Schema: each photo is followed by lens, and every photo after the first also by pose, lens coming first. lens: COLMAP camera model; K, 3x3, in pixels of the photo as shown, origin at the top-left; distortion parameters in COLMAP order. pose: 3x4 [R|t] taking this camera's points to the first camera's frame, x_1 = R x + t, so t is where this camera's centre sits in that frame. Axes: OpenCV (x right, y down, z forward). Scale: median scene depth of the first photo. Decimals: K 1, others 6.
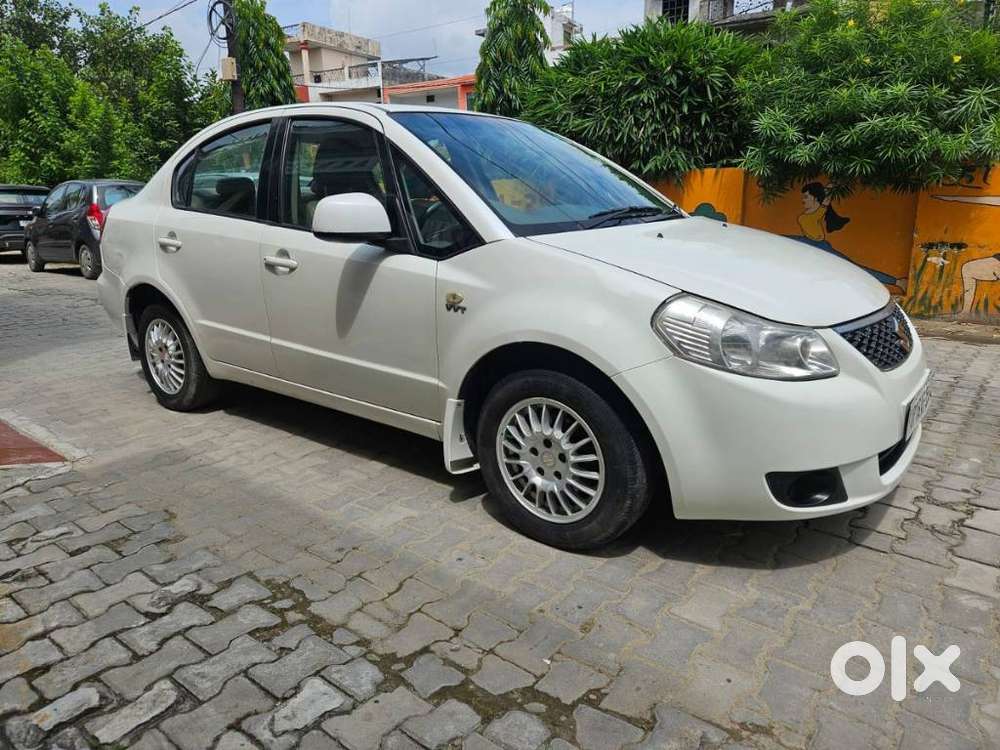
lens RADIAL K [[666.3, 0, 496.0], [0, 666.3, 368.1], [0, 0, 1]] dist [0.078417, -0.068282]
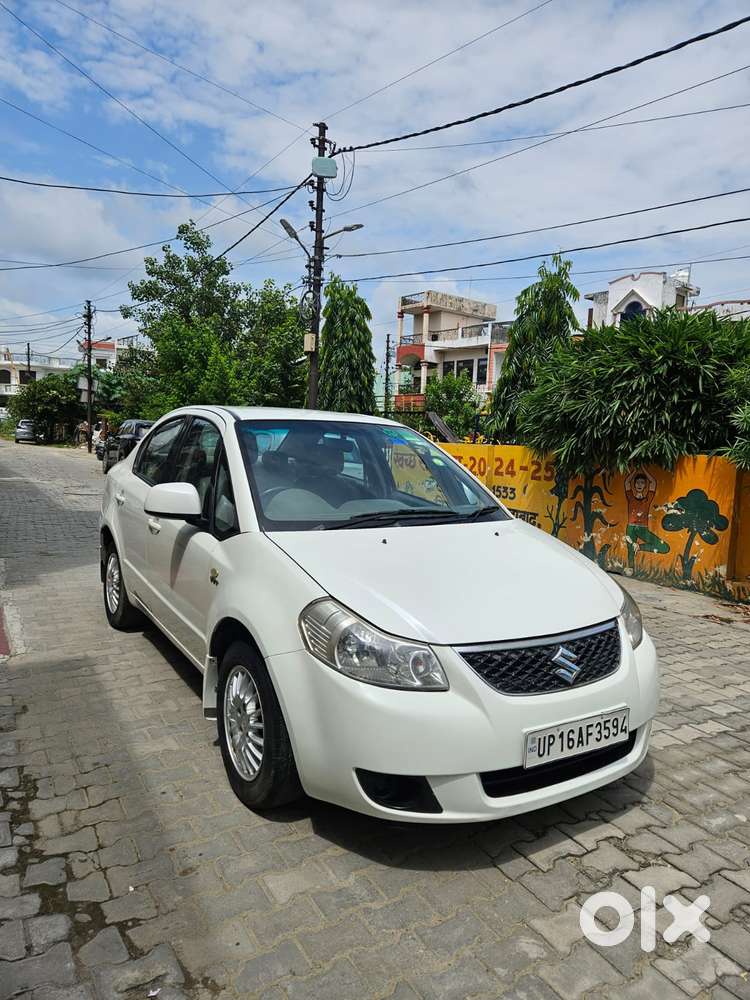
lens RADIAL K [[666.3, 0, 383.8], [0, 666.3, 497.0], [0, 0, 1]] dist [0.078417, -0.068282]
pose [[0.942705, 0.090613, -0.321086, 0.500308], [-0.141916, 0.979911, -0.140125, -0.090977], [0.301939, 0.177664, 0.936626, -0.085263]]
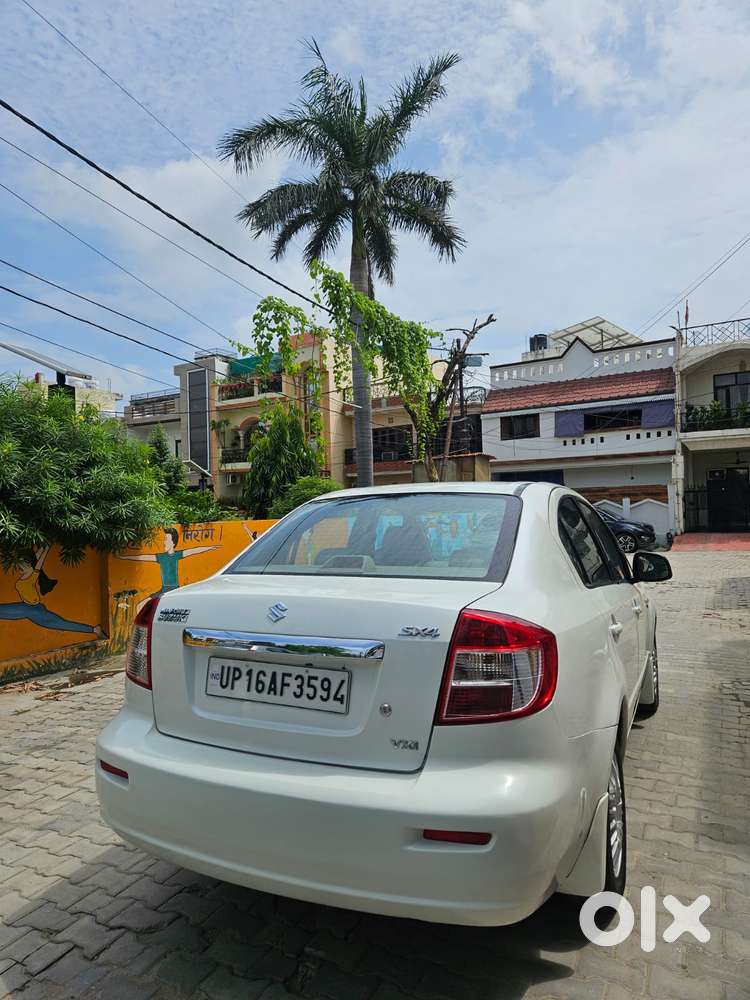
lens RADIAL K [[666.3, 0, 371.3], [0, 666.3, 495.3], [0, 0, 1]] dist [0.078417, -0.068282]
pose [[-0.222629, 0.054997, 0.973351, -1.437130], [0.272517, 0.962118, 0.007969, -0.504290], [-0.936040, 0.267029, -0.229183, 1.683854]]
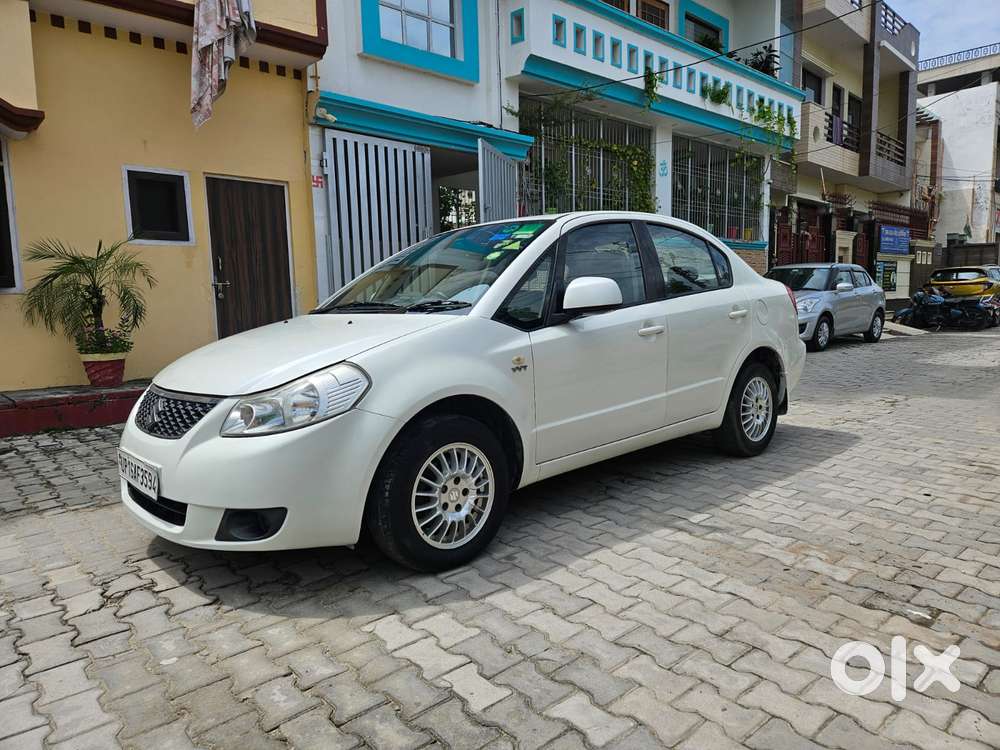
lens RADIAL K [[666.3, 0, 499.9], [0, 666.3, 377.1], [0, 0, 1]] dist [0.078417, -0.068282]
pose [[-0.148650, 0.139894, -0.978945, 1.304882], [-0.218644, 0.960794, 0.170501, -0.350976], [0.964416, 0.239385, -0.112235, 1.335333]]
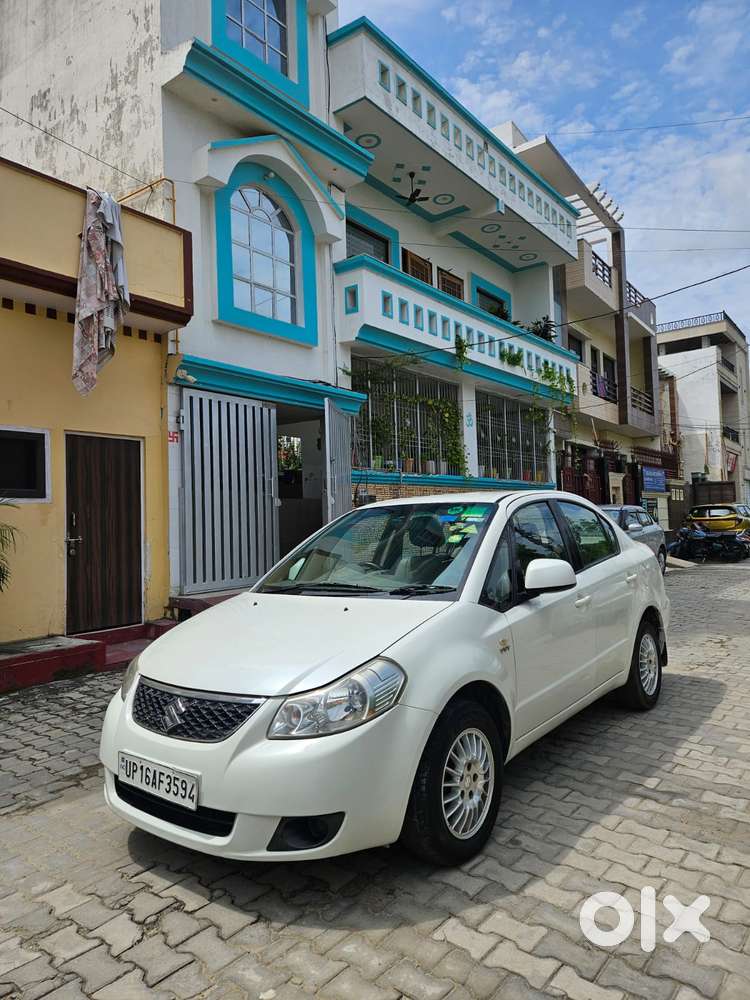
lens RADIAL K [[666.3, 0, 376.1], [0, 666.3, 492.2], [0, 0, 1]] dist [0.078417, -0.068282]
pose [[0.009576, -0.022895, -0.999692, 1.409806], [-0.217314, 0.975796, -0.024429, -0.376232], [0.976055, 0.217481, 0.004369, 0.984258]]
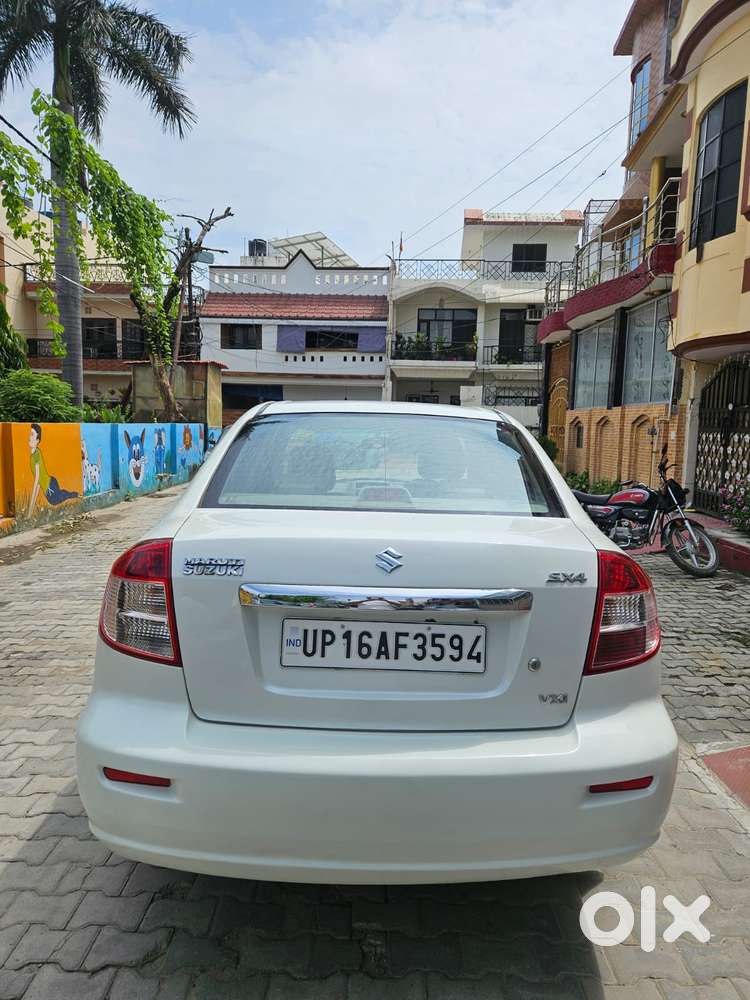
lens RADIAL K [[666.3, 0, 388.5], [0, 666.3, 501.0], [0, 0, 1]] dist [0.078417, -0.068282]
pose [[-0.644775, -0.078864, 0.760293, -1.147665], [0.179918, 0.951058, 0.251233, -0.598896], [-0.742896, 0.298779, -0.599030, 1.975998]]
